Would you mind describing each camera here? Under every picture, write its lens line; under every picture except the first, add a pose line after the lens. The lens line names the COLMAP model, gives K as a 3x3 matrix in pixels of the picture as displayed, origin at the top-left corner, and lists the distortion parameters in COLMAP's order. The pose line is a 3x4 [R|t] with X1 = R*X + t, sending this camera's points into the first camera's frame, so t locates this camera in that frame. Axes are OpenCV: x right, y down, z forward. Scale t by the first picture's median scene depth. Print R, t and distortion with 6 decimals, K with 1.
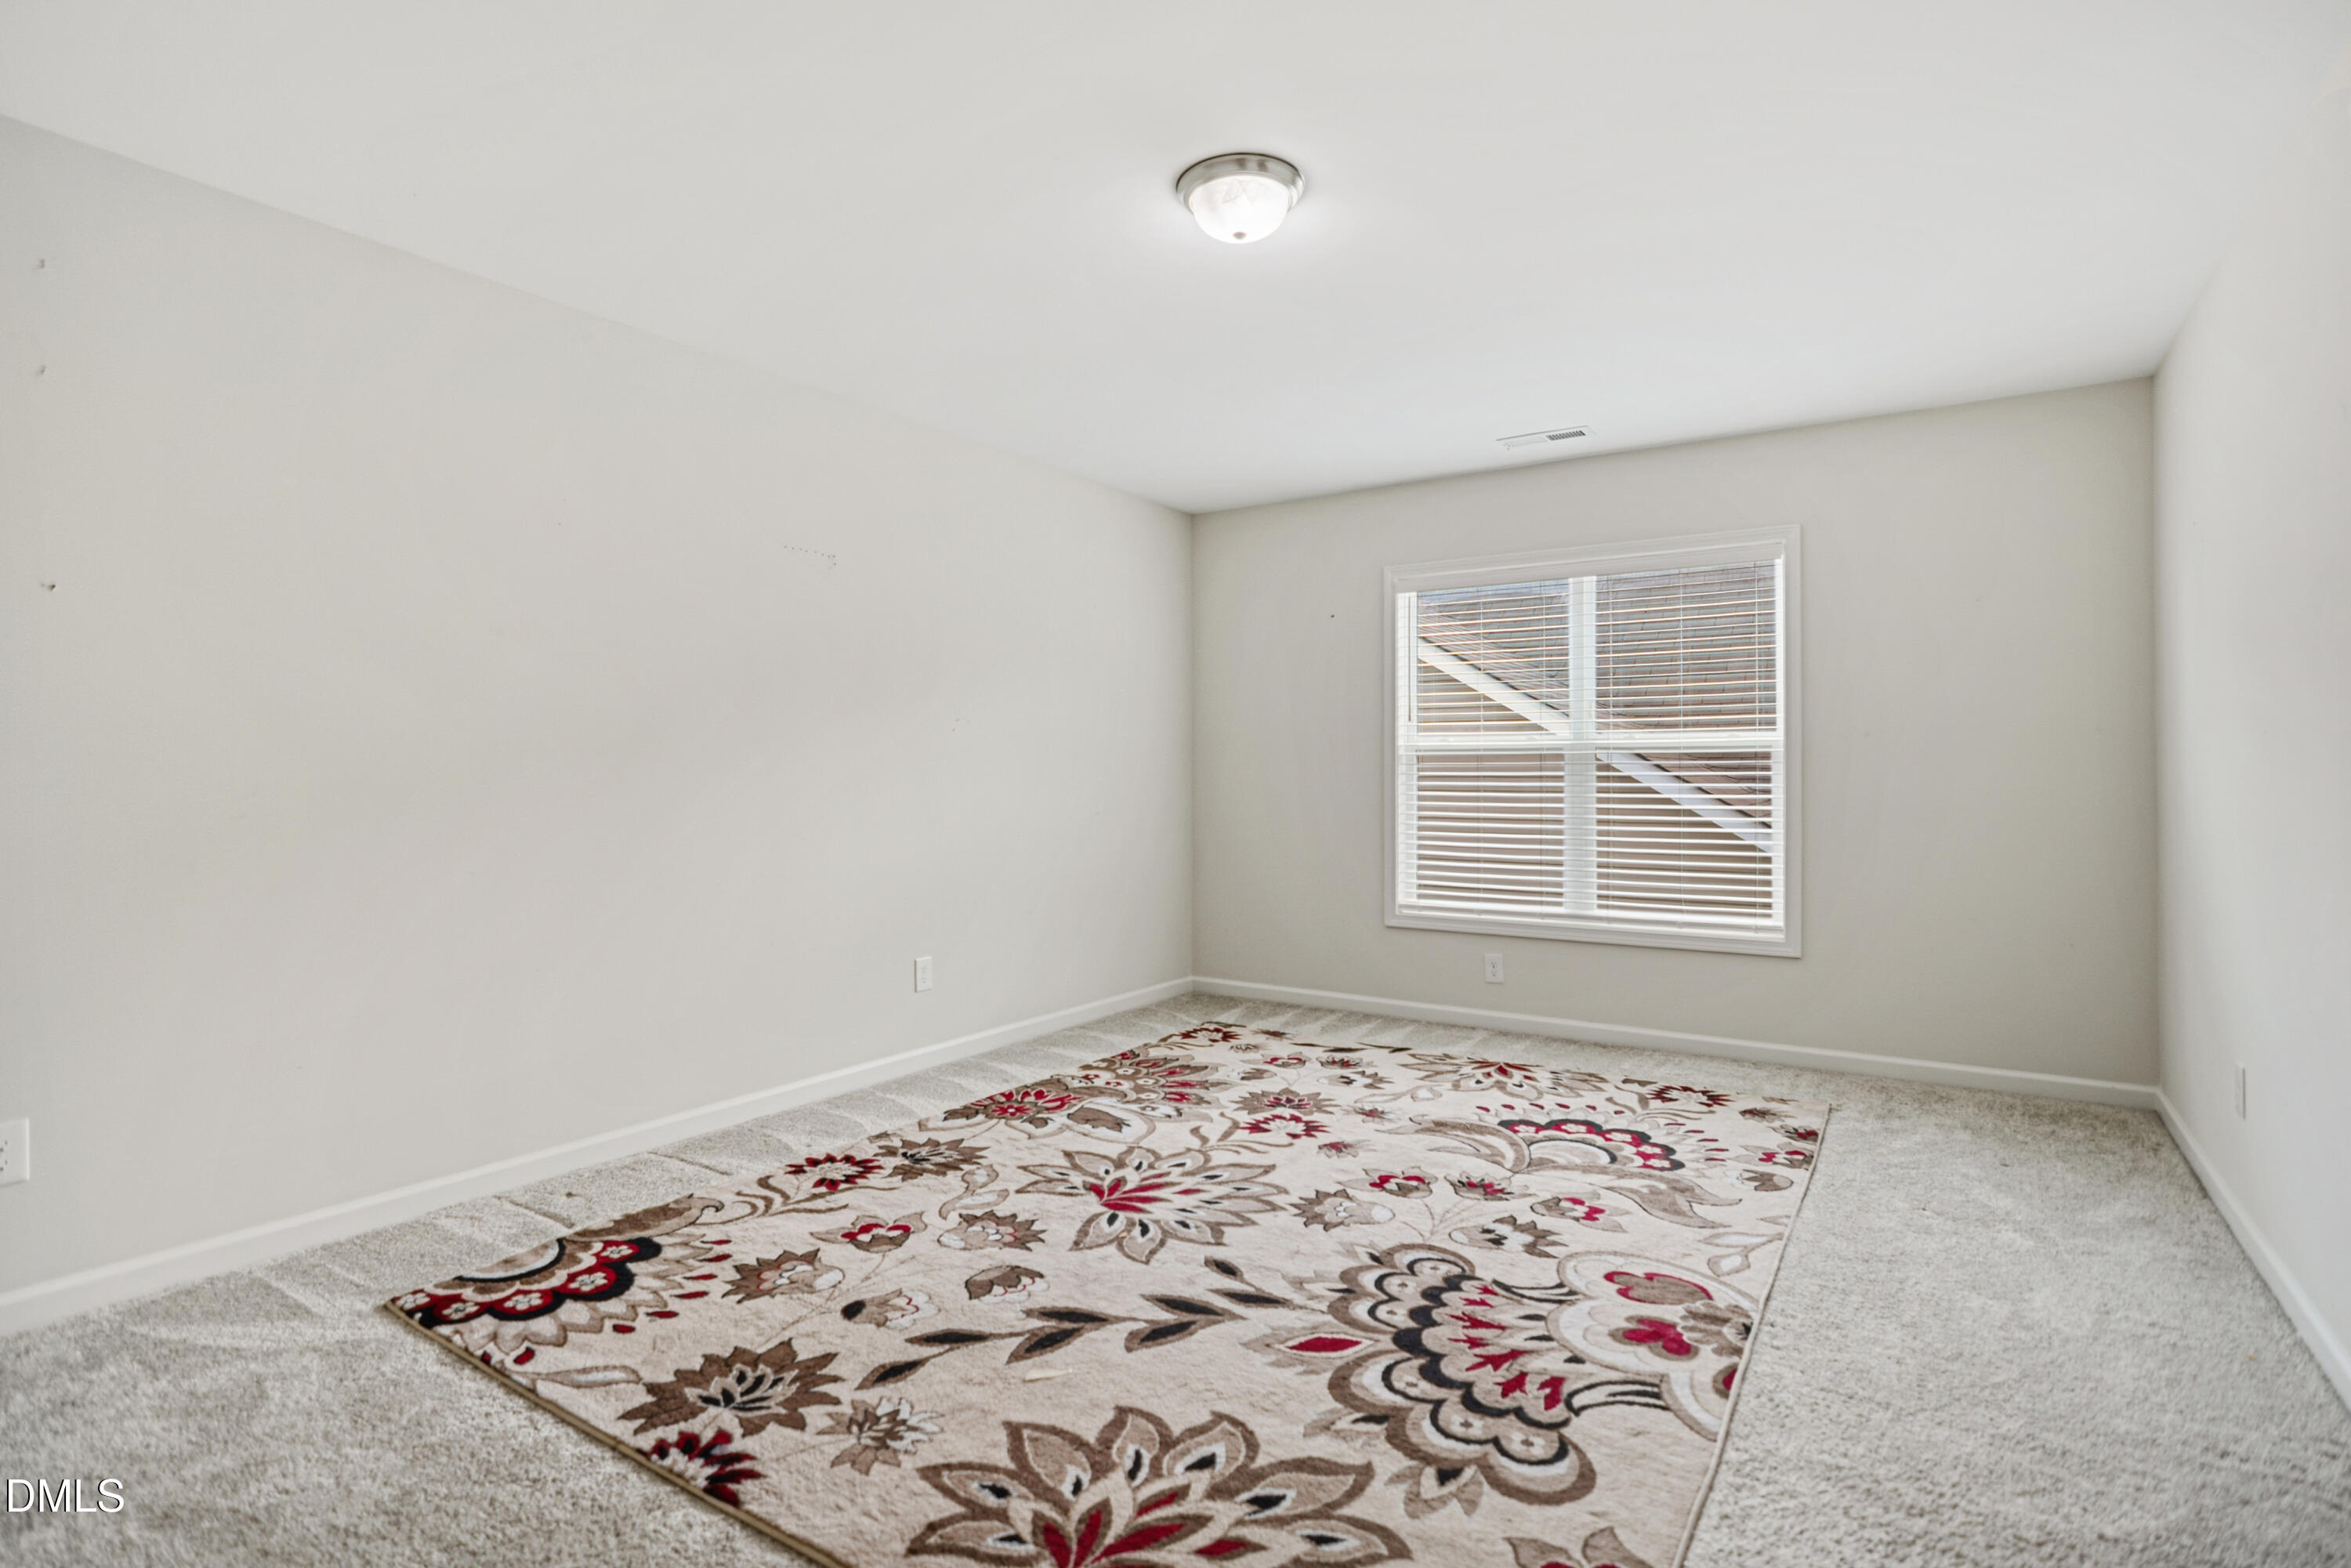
lens RADIAL K [[1156.1, 0, 1175.8], [0, 1156.1, 780.3], [0, 0, 1]] dist [-0.022612, 0.004015]
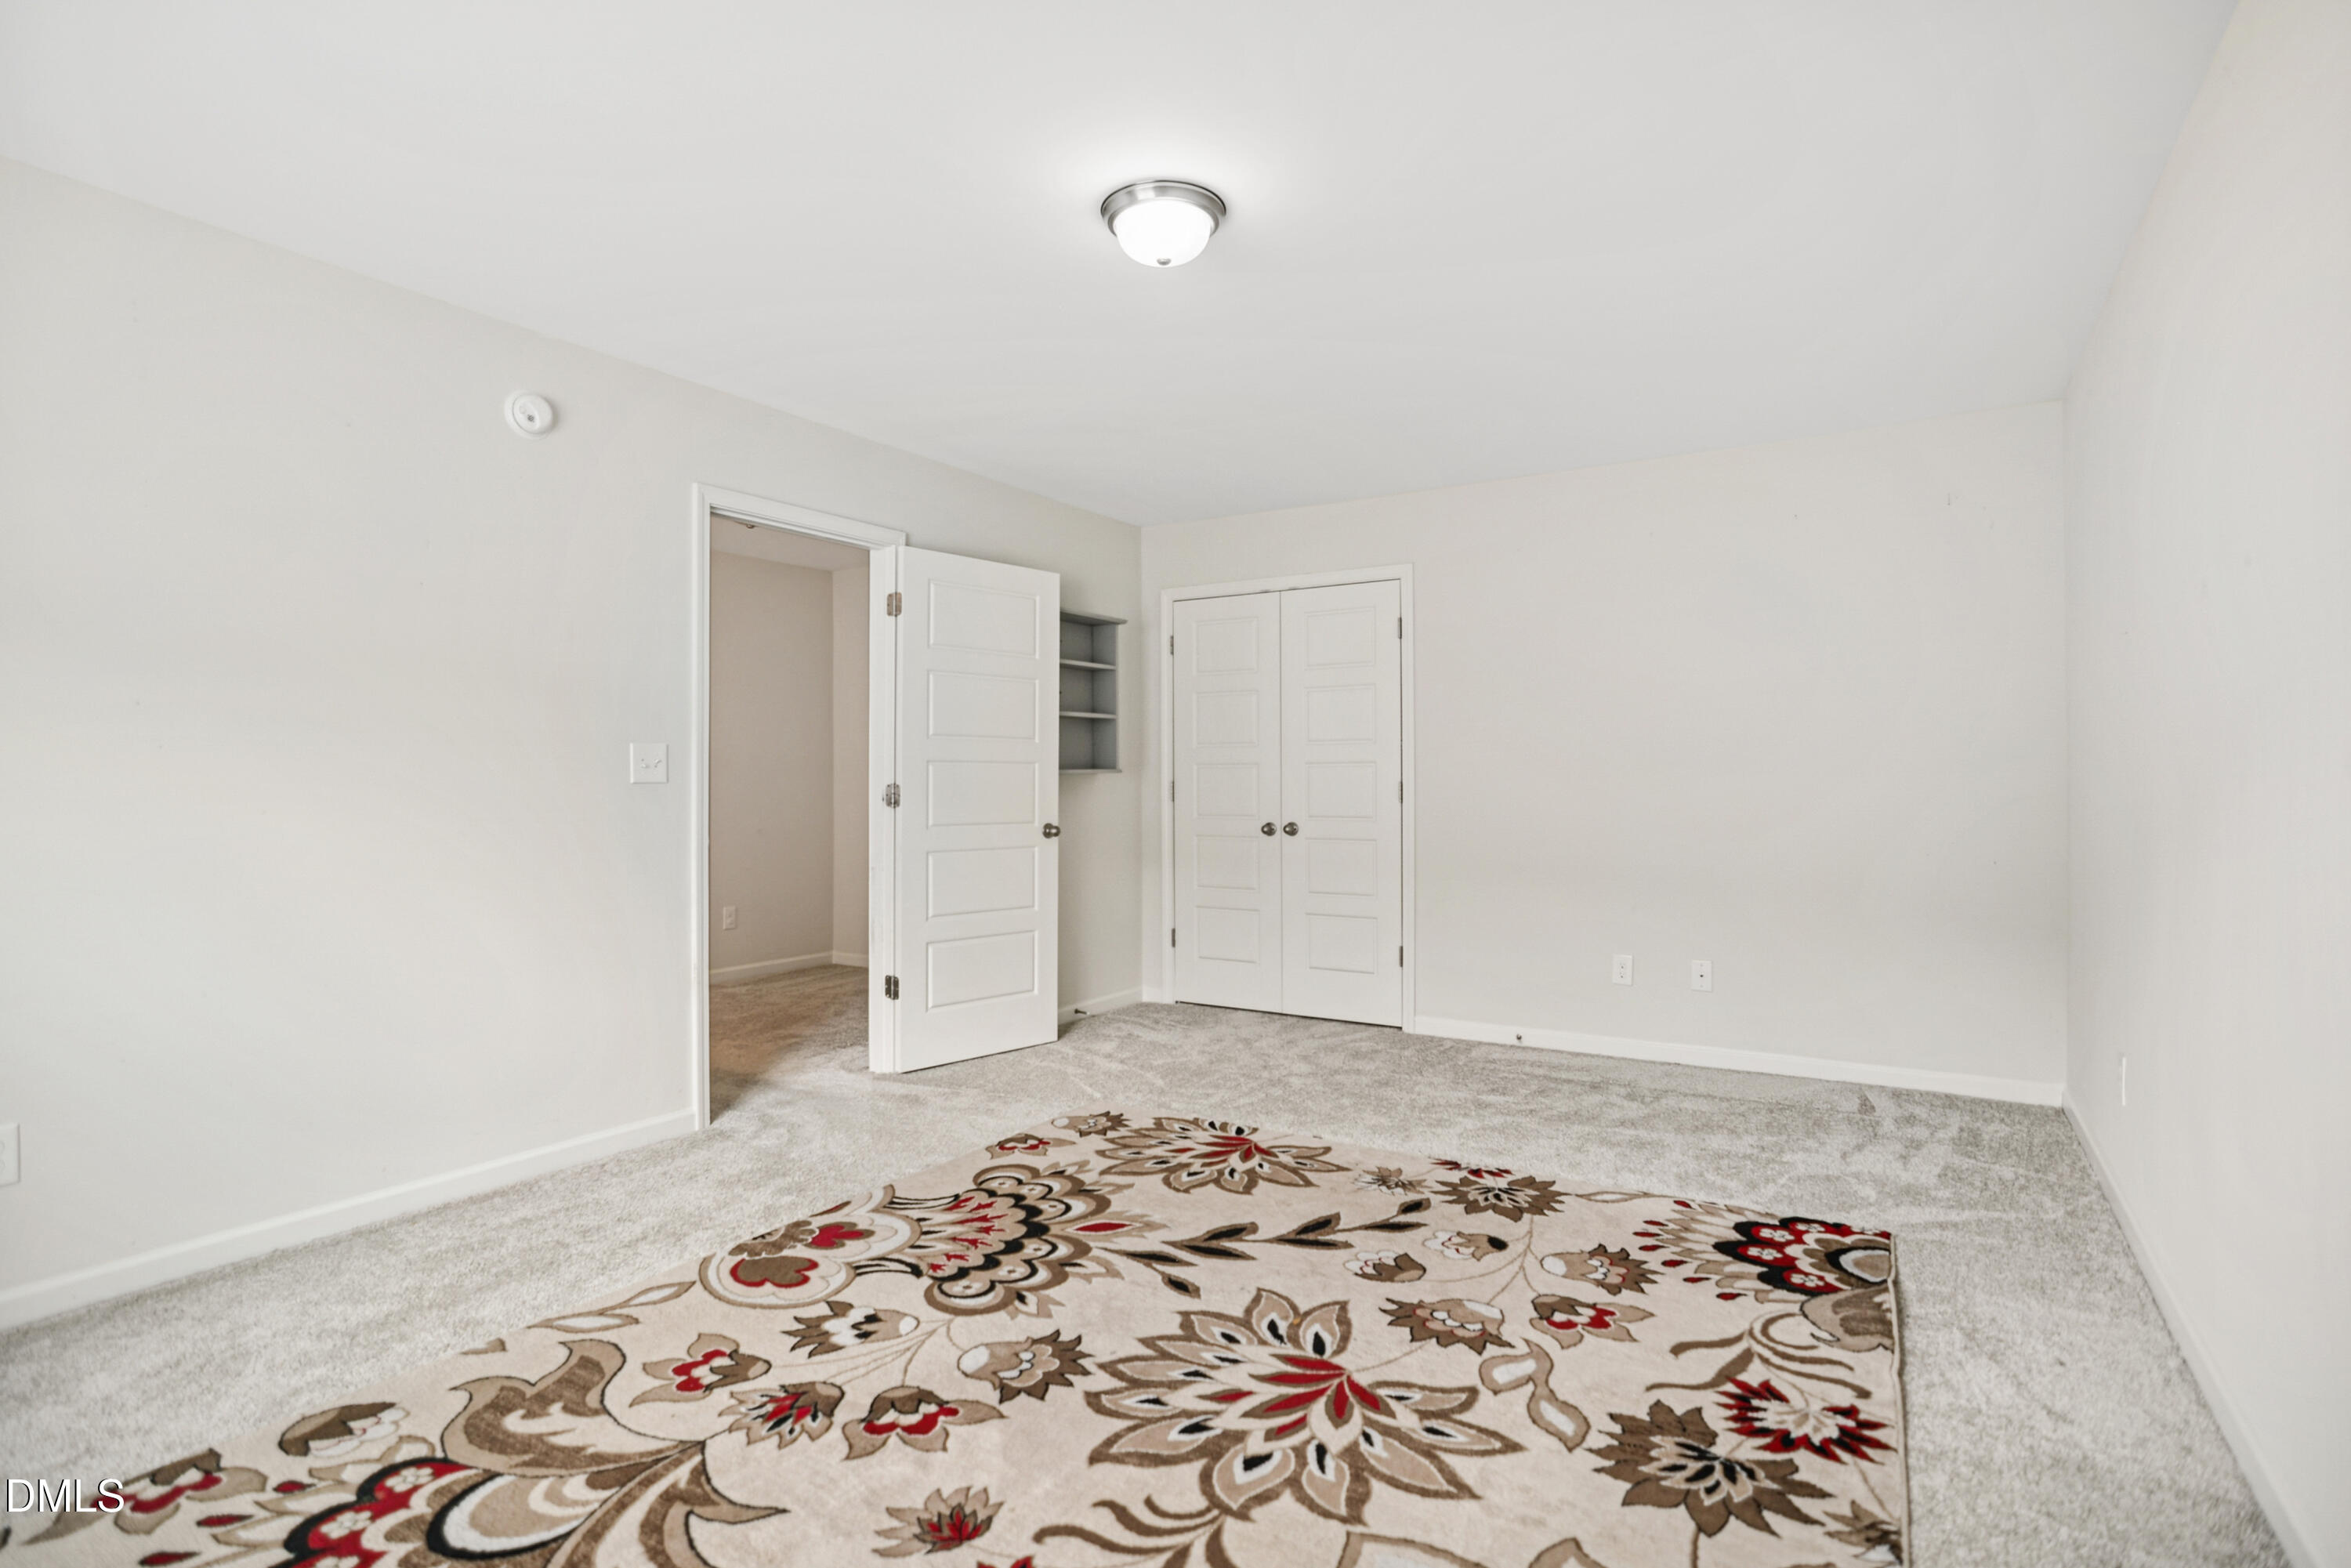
lens RADIAL K [[1156.1, 0, 1182.4], [0, 1156.1, 776.8], [0, 0, 1]] dist [-0.022612, 0.004015]
pose [[-0.999372, 0.000021, -0.035441, 0.075478], [-0.000137, 0.999990, 0.004448, -0.018776], [0.035441, 0.004450, -0.999362, 1.995444]]
